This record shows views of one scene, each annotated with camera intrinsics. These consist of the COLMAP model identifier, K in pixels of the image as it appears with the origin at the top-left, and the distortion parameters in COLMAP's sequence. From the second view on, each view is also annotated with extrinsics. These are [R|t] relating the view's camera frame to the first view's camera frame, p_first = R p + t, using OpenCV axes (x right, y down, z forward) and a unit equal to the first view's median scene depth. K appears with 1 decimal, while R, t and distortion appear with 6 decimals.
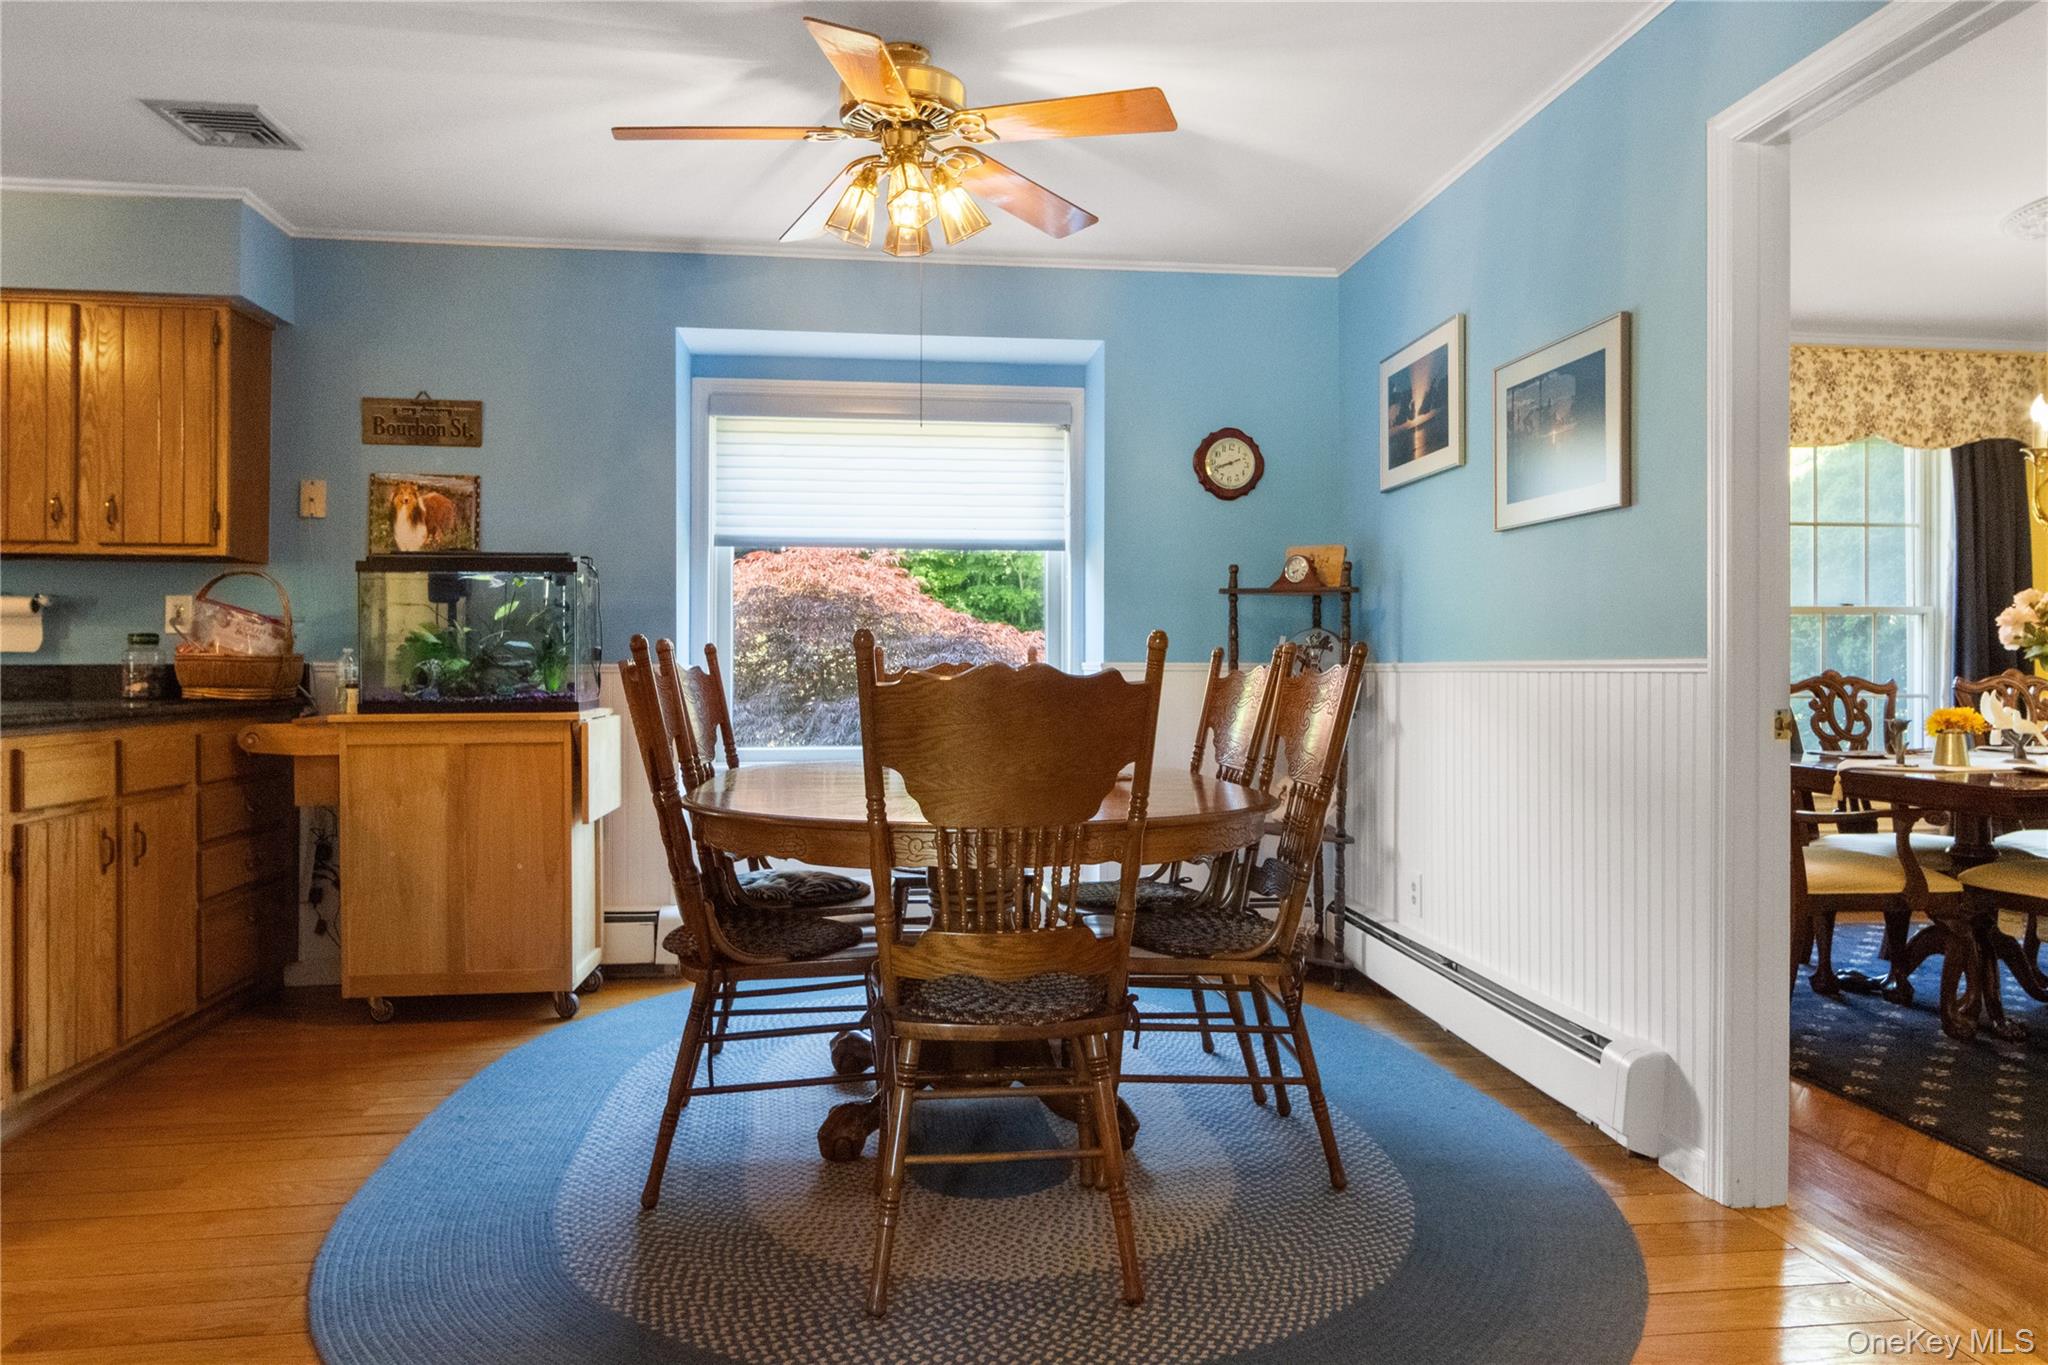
lens RADIAL K [[1295.4, 0, 1033.2], [0, 1295.4, 667.1], [0, 0, 1]] dist [-0.001999, -0.004939]
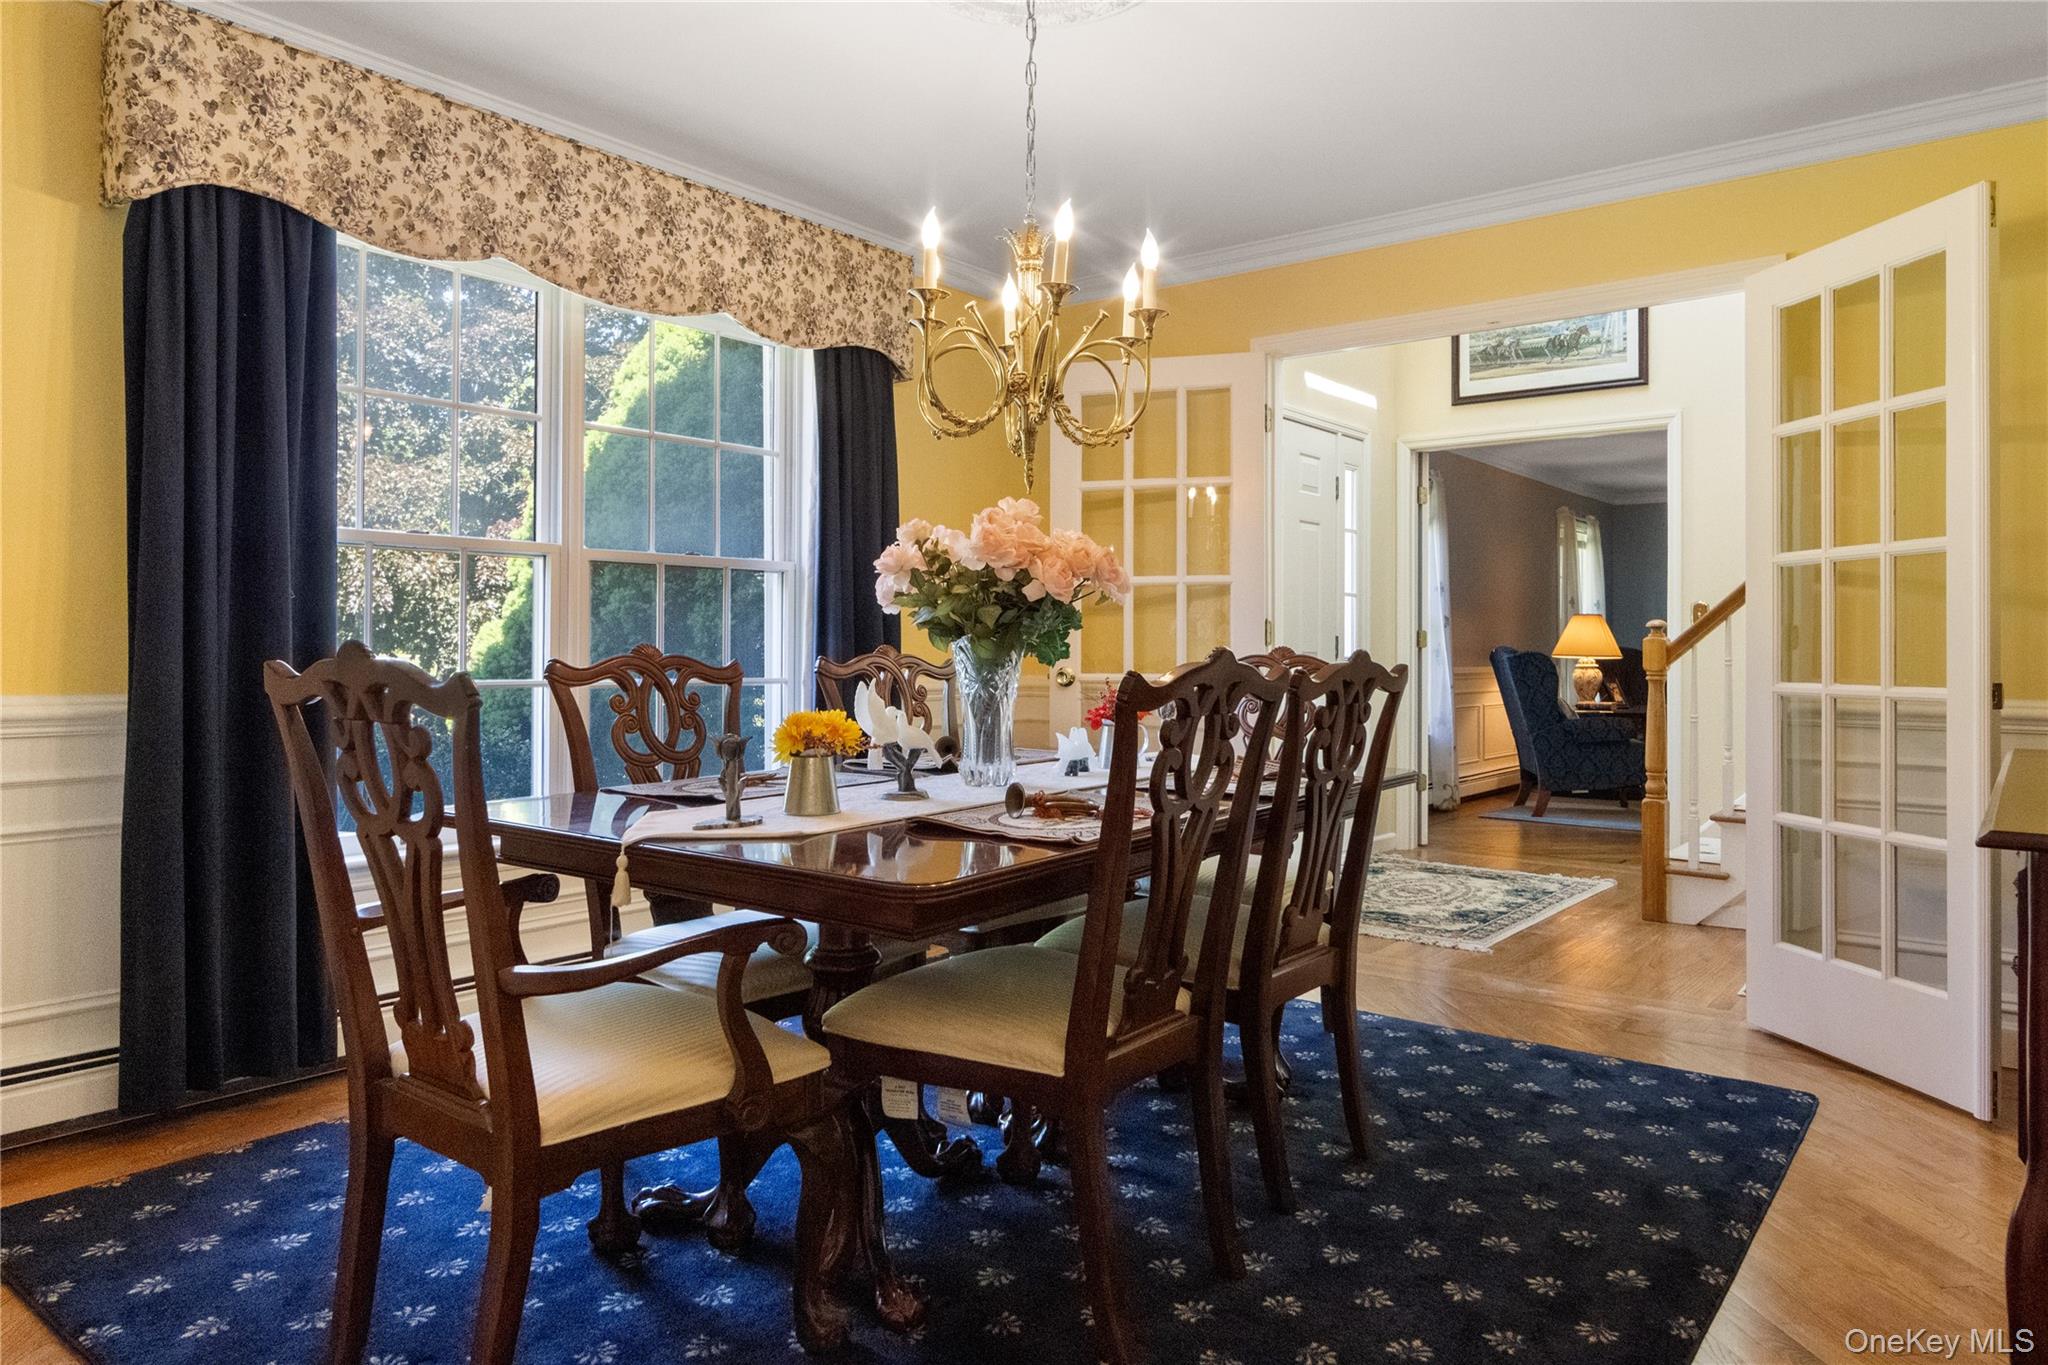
lens RADIAL K [[1317.3, 0, 1023.5], [0, 1317.3, 646.9], [0, 0, 1]] dist [0.005067, 0.001422]
pose [[0.713905, 0.003488, 0.700234, 0.366420], [-0.004645, 0.999989, -0.000245, 0.002974], [-0.700227, -0.003077, 0.713914, 0.515748]]
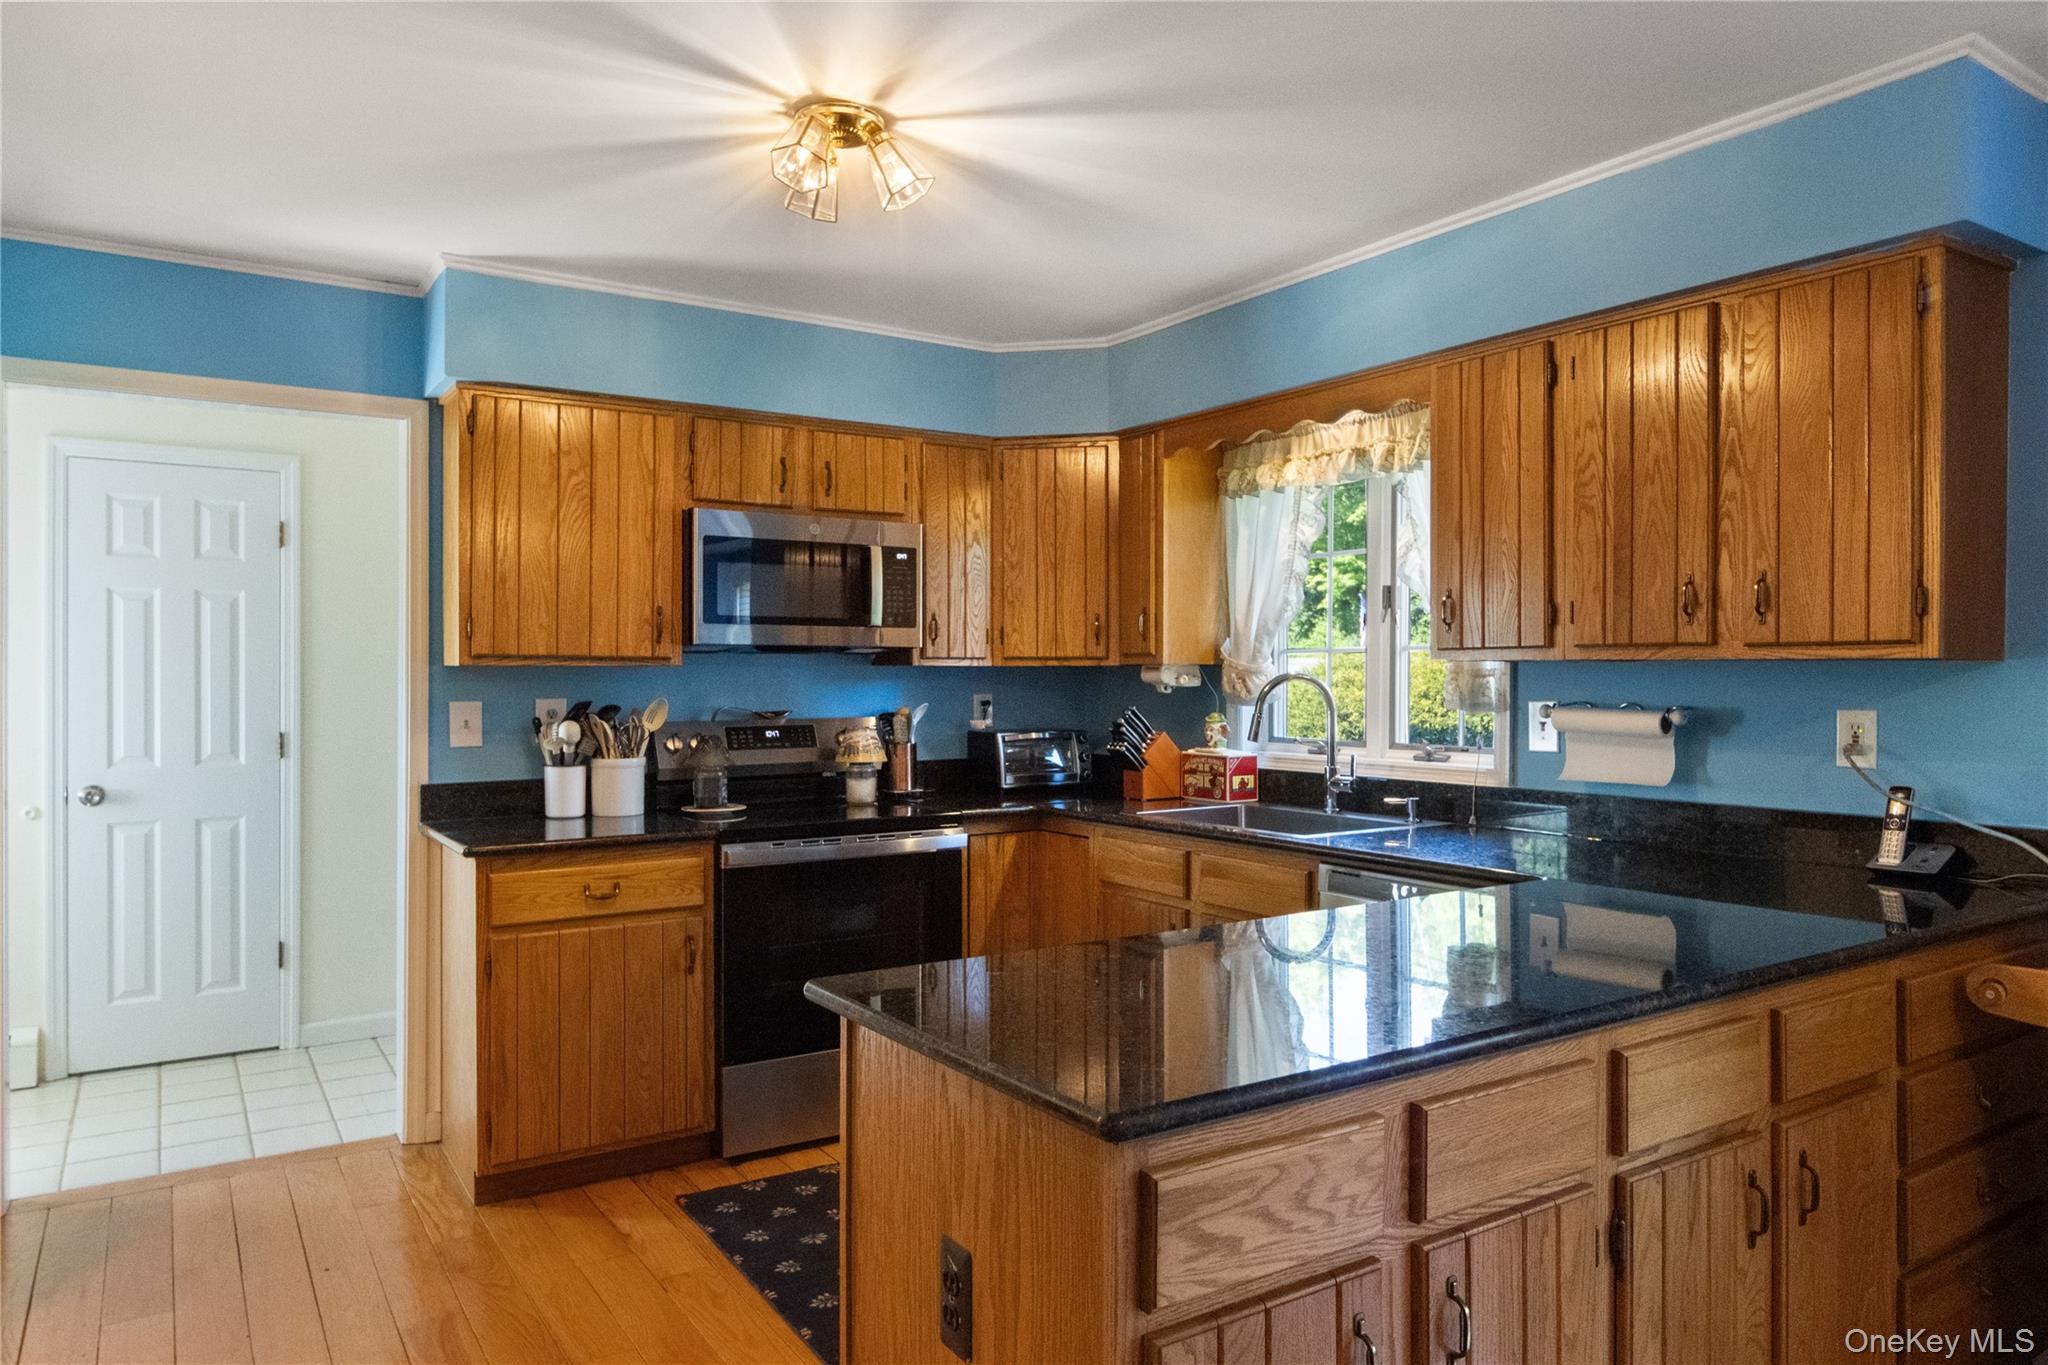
lens RADIAL K [[1337.8, 0, 1030.7], [0, 1337.8, 678.6], [0, 0, 1]] dist [-0.002408, -0.000913]
pose [[0.438470, 0.002779, -0.898742, -0.248684], [0.000808, 0.999994, 0.003486, -0.079236], [0.898746, -0.002255, 0.438465, 0.344199]]
